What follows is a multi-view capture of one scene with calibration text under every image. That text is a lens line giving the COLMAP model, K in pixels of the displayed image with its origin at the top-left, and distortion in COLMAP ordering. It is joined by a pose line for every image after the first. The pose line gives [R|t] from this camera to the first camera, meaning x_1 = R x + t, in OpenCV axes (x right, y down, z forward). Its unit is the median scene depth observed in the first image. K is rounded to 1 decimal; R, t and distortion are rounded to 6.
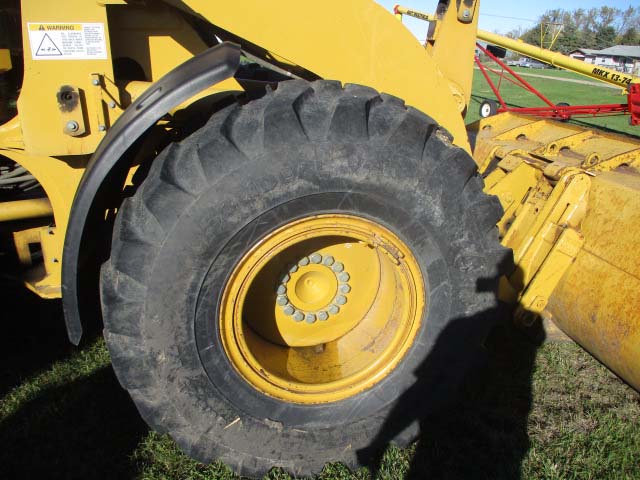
lens RADIAL K [[515.6, 0, 320.0], [0, 515.6, 240.0], [0, 0, 1]] dist [-0.078033, 0.053268]
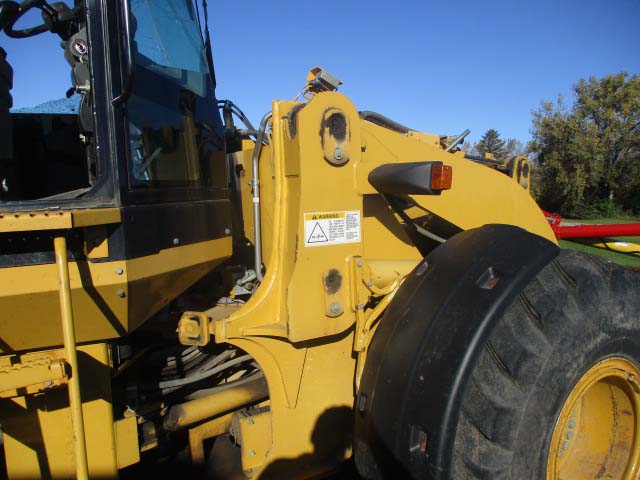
lens RADIAL K [[515.6, 0, 320.0], [0, 515.6, 240.0], [0, 0, 1]] dist [-0.078033, 0.053268]
pose [[0.950734, -0.064678, 0.303185, -0.872886], [0.143844, 0.958378, -0.246618, -0.111006], [-0.274615, 0.278079, 0.920467, 0.022337]]
